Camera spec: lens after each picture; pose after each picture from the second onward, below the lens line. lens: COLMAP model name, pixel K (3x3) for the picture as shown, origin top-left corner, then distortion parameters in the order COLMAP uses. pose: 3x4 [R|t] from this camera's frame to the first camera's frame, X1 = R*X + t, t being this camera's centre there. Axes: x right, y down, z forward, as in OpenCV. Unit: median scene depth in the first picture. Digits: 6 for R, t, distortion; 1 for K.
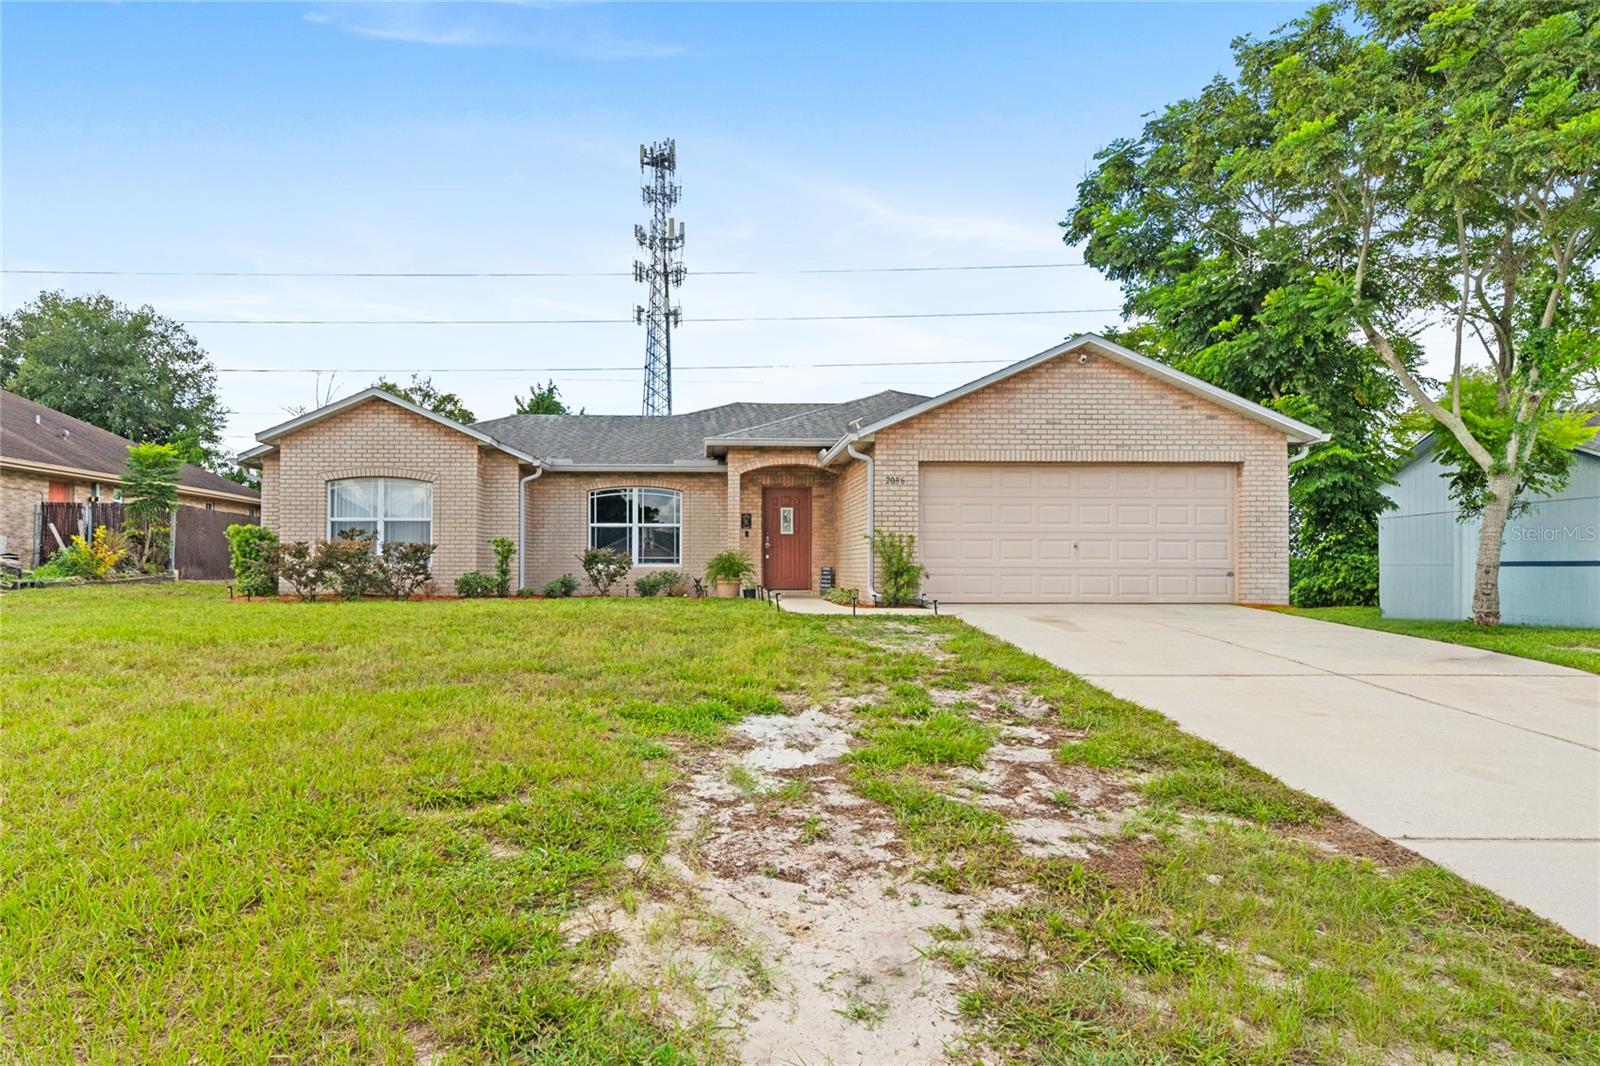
lens RADIAL K [[744.2, 0, 799.3], [0, 744.2, 538.9], [0, 0, 1]] dist [0.000124, -0.000002]
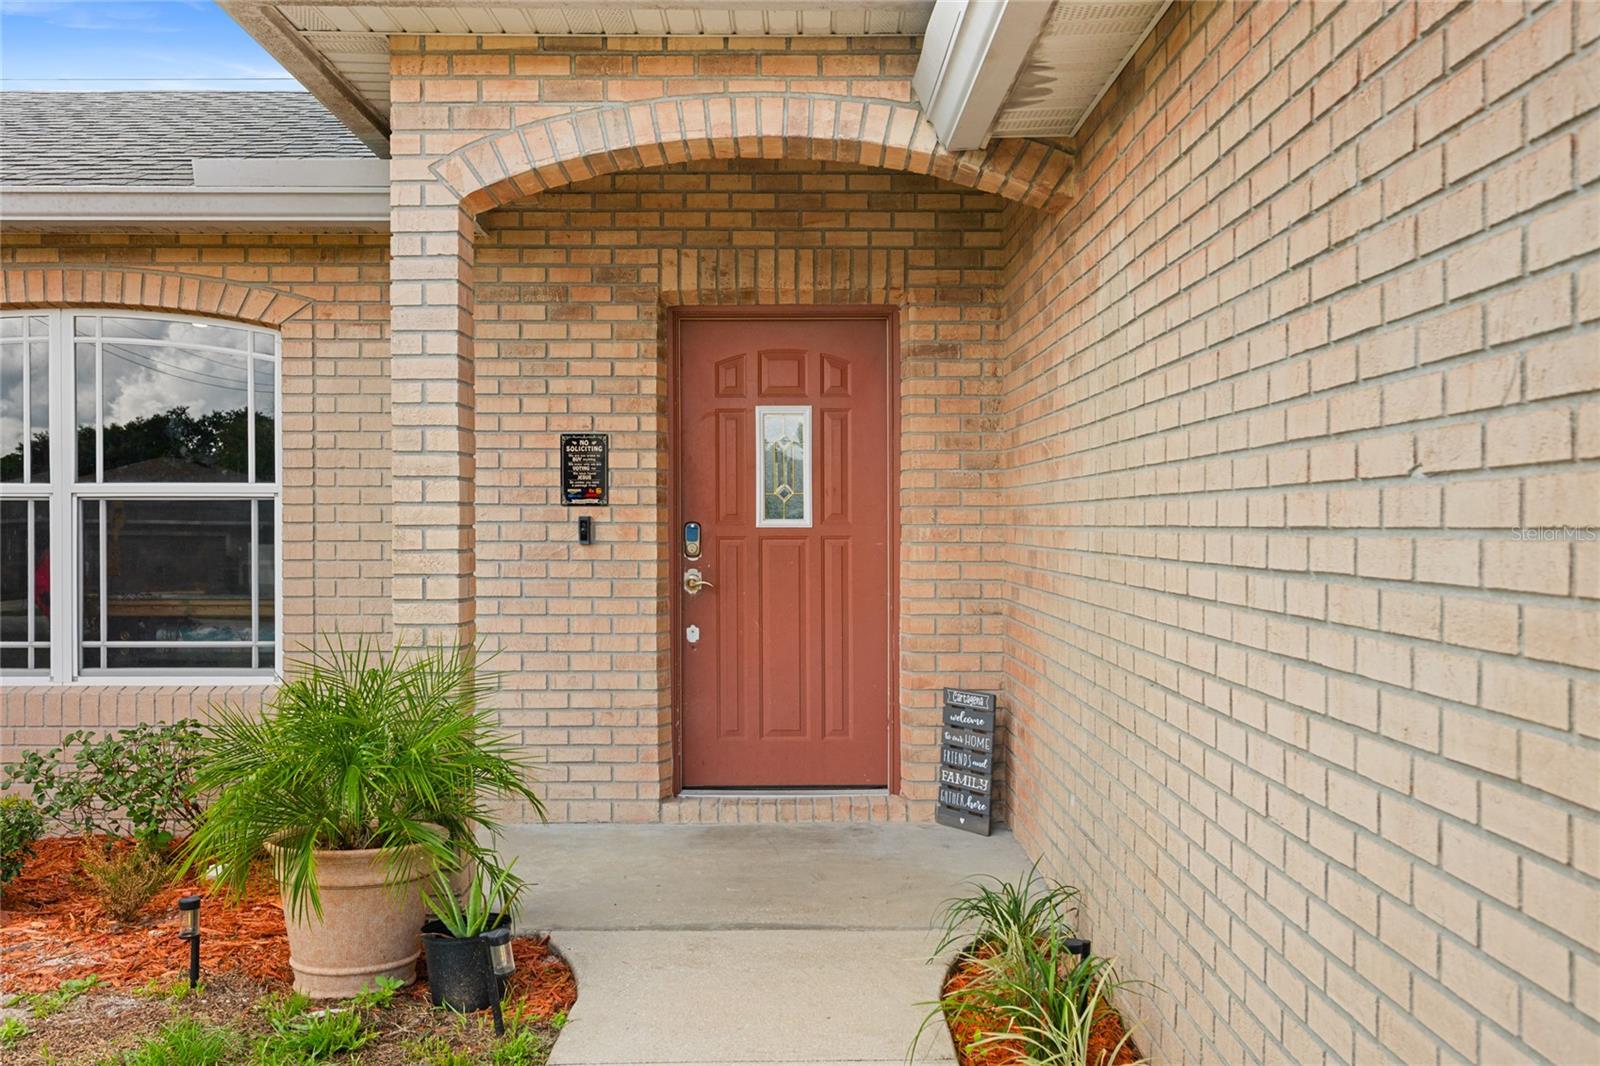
lens RADIAL K [[1391.5, 0, 802.4], [0, 1391.5, 532.9], [0, 0, 1]] dist [0.001020, 0.000510]
pose [[0.996609, -0.001820, -0.082265, 0.022279], [0.003598, 0.999763, 0.021464, -0.014254], [0.082207, -0.021687, 0.996379, 0.614579]]
